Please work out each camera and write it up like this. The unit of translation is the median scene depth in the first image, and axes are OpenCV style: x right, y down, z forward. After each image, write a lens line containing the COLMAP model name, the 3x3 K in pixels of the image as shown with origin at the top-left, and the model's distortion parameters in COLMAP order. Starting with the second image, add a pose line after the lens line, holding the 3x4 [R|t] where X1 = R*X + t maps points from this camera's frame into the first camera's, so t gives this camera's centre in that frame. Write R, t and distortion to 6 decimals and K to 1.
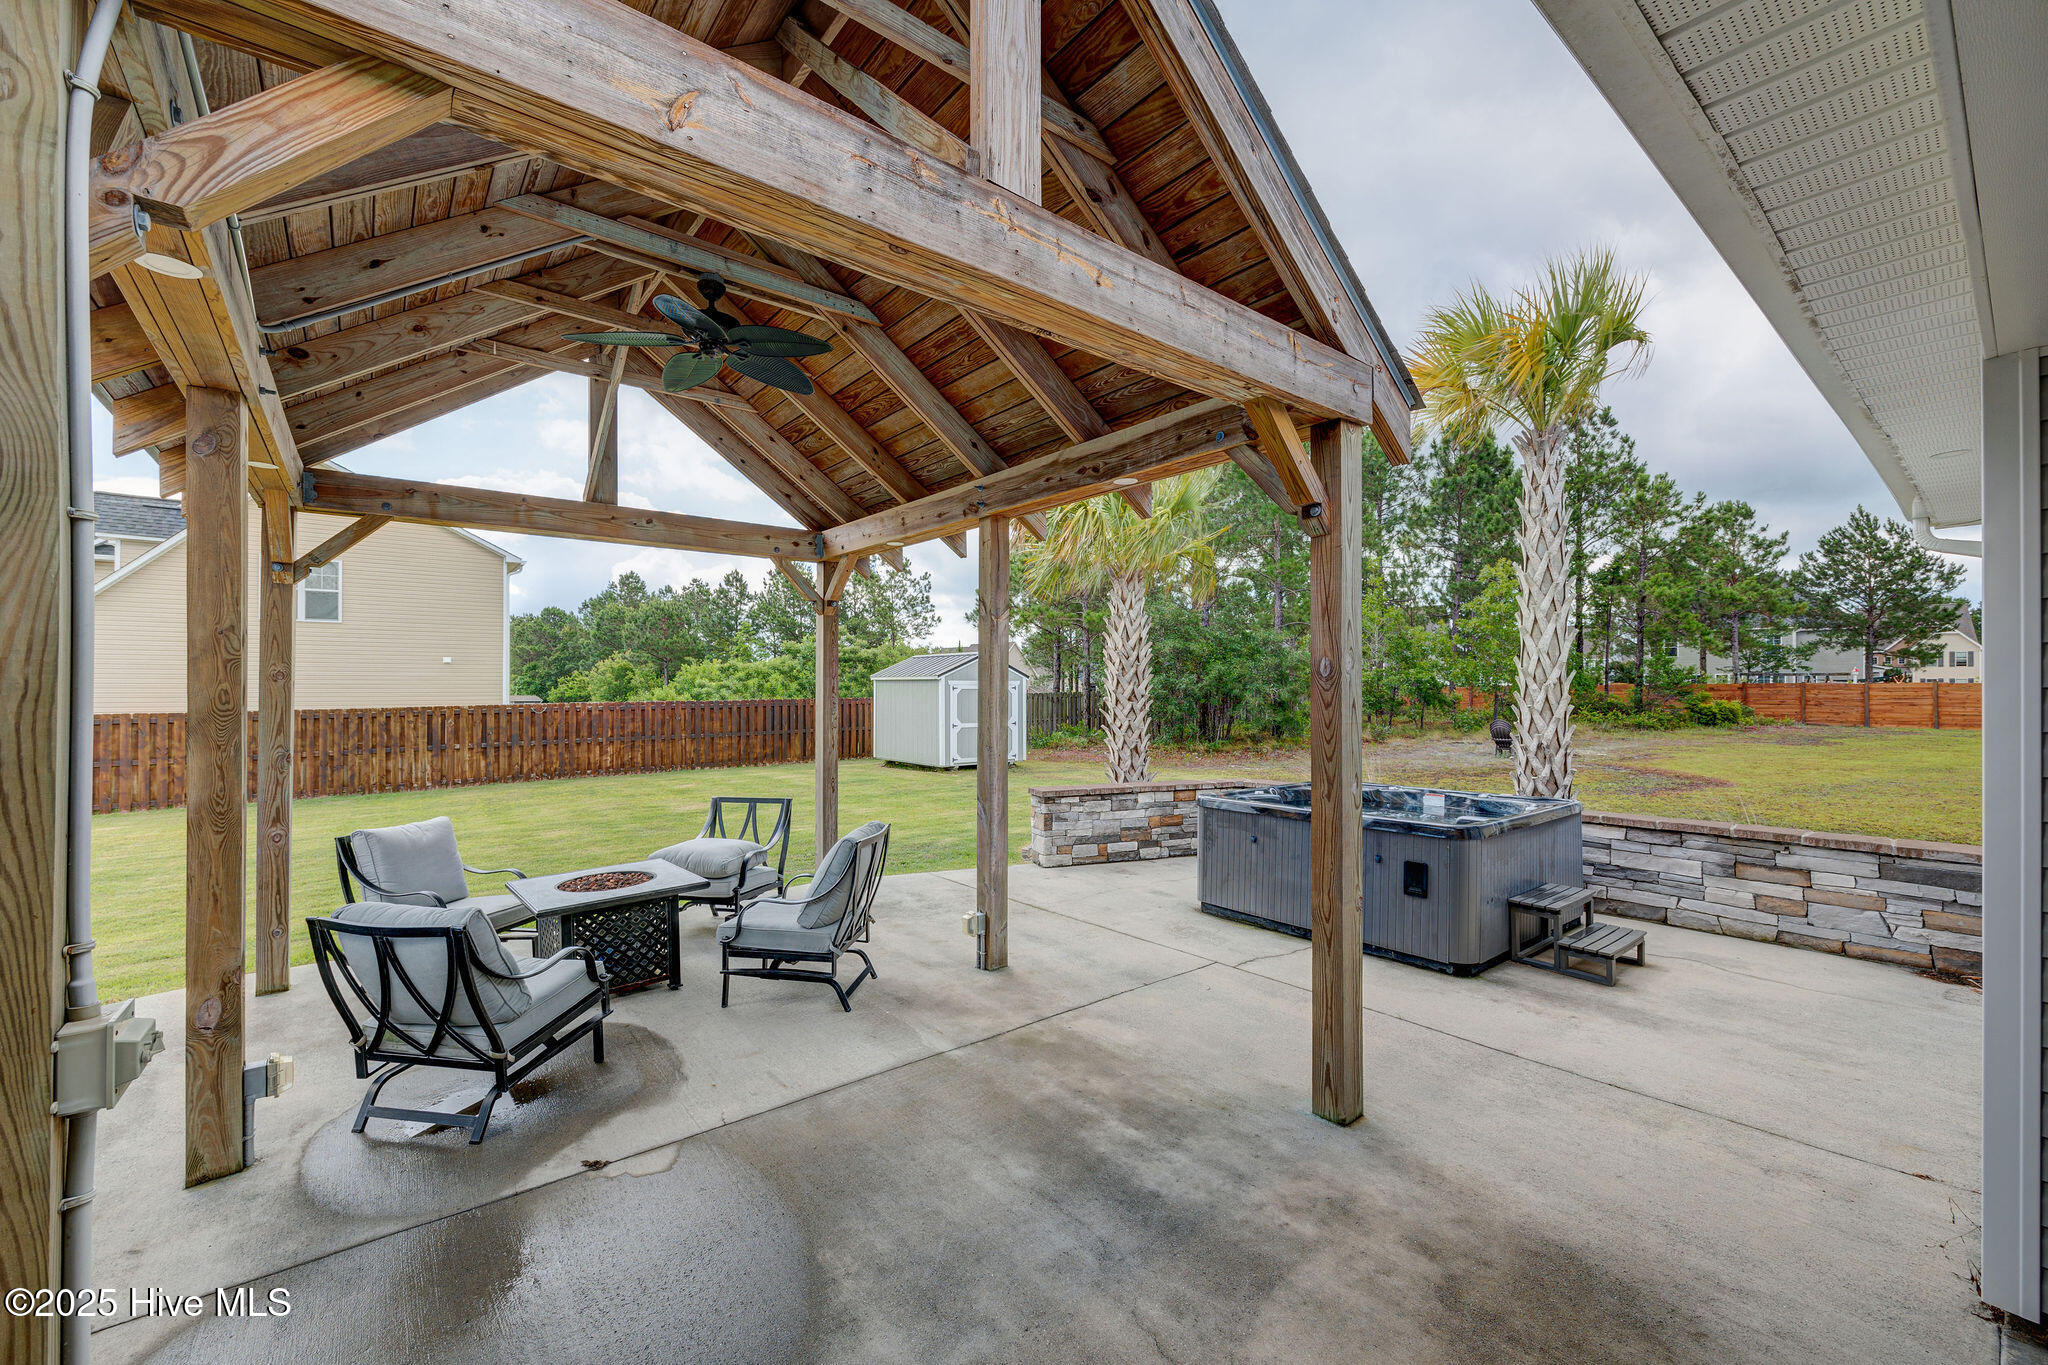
lens RADIAL K [[815.5, 0, 1030.7], [0, 815.5, 687.9], [0, 0, 1]] dist [-0.001561, -0.000057]
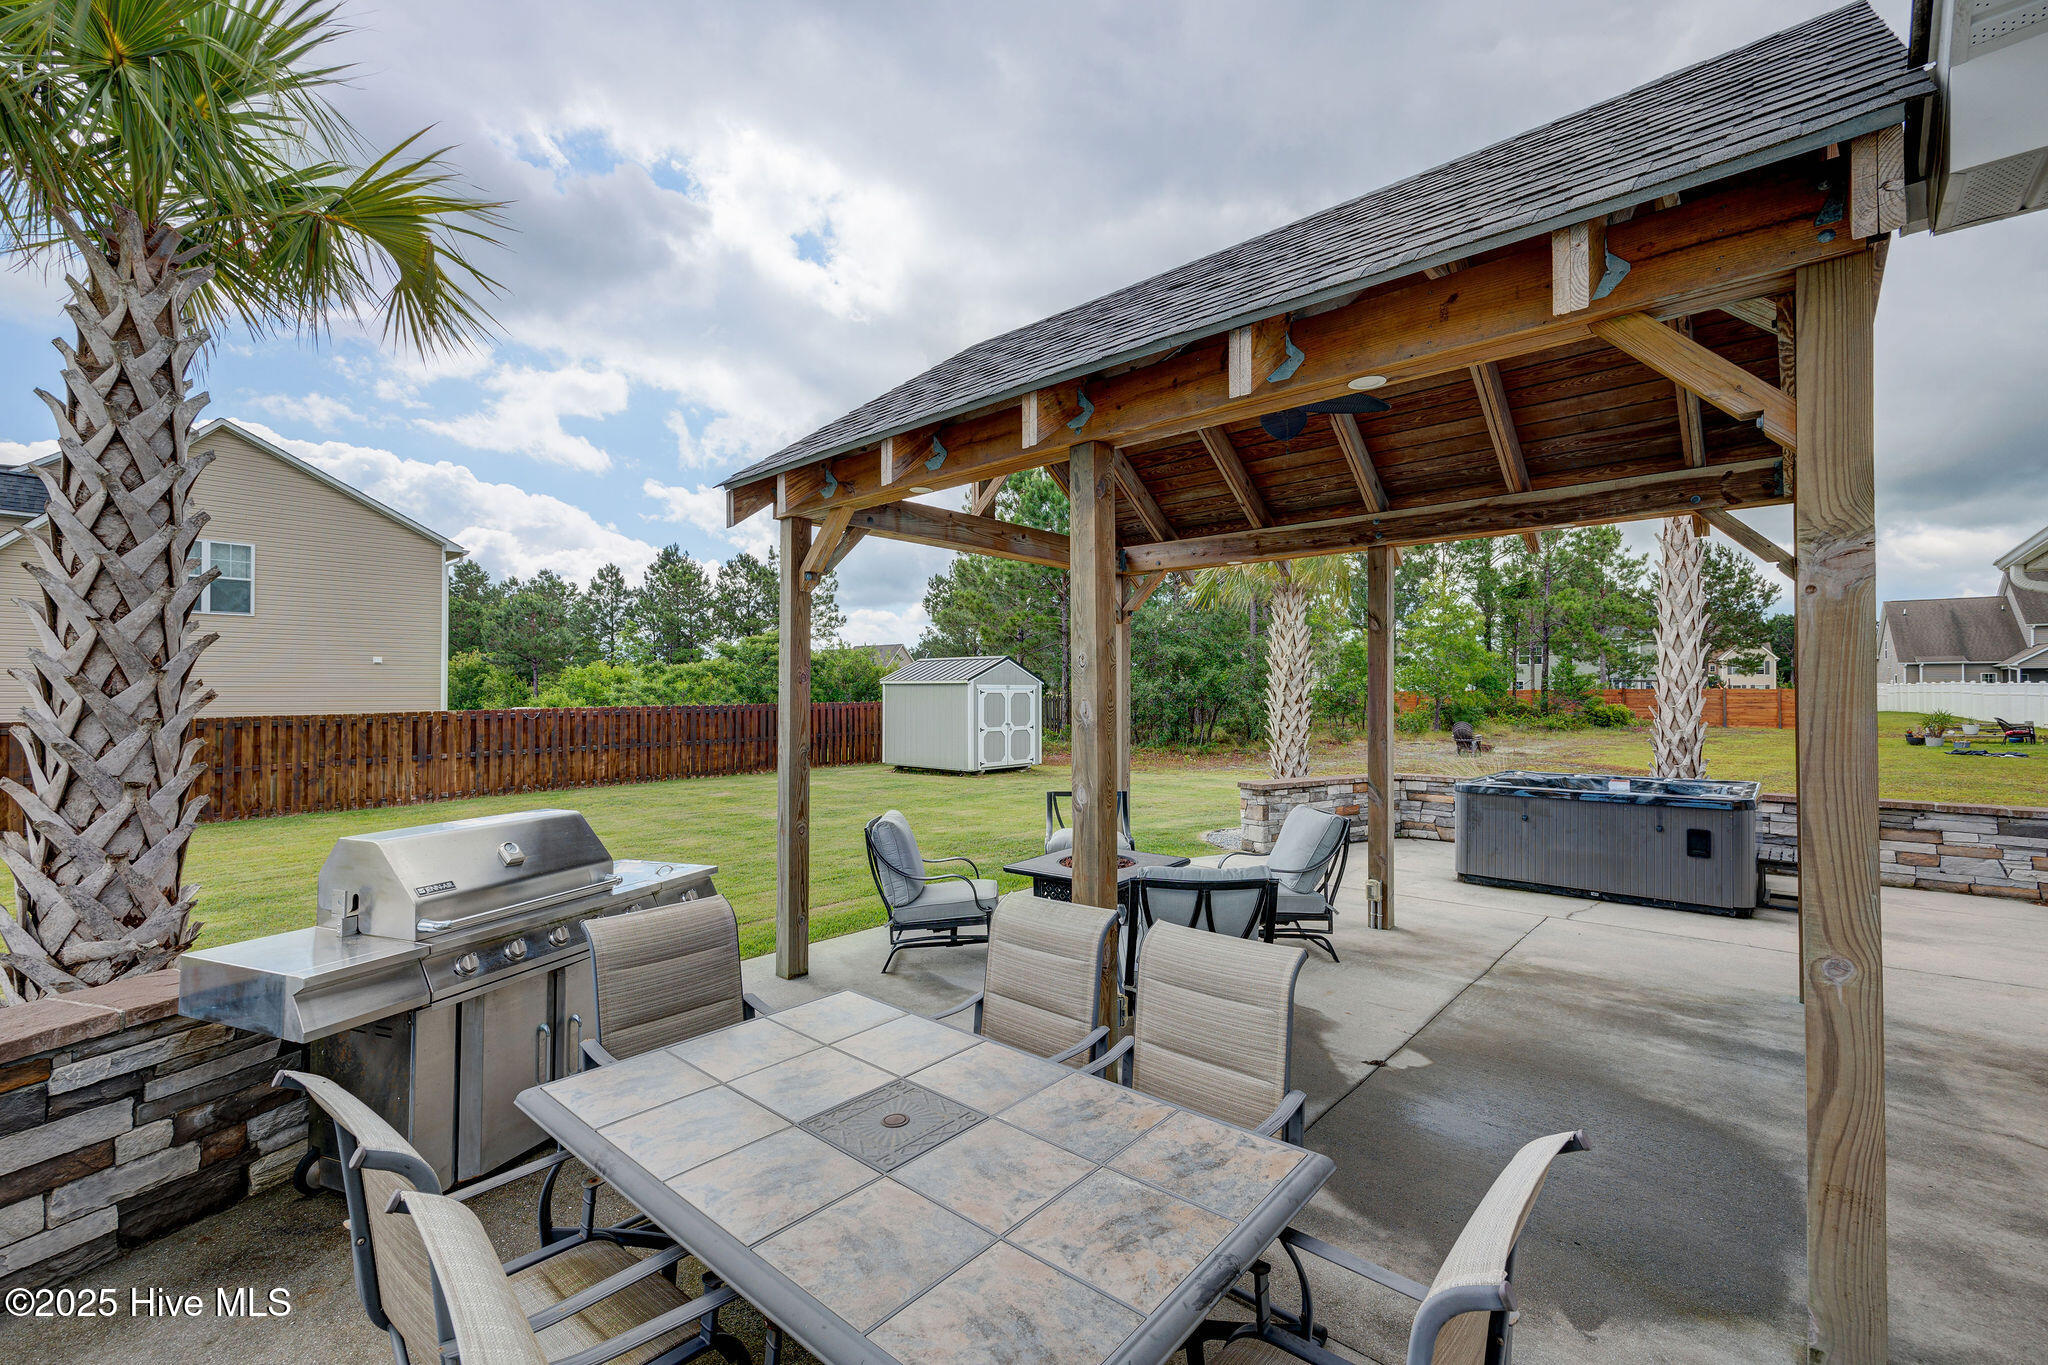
lens RADIAL K [[852.1, 0, 1028.8], [0, 852.1, 685.9], [0, 0, 1]] dist [0.010017, -0.001267]
pose [[0.986936, 0.002227, 0.161098, -0.532552], [-0.000963, 0.999968, -0.007926, 0.002662], [-0.161110, 0.007668, 0.986907, -0.097674]]
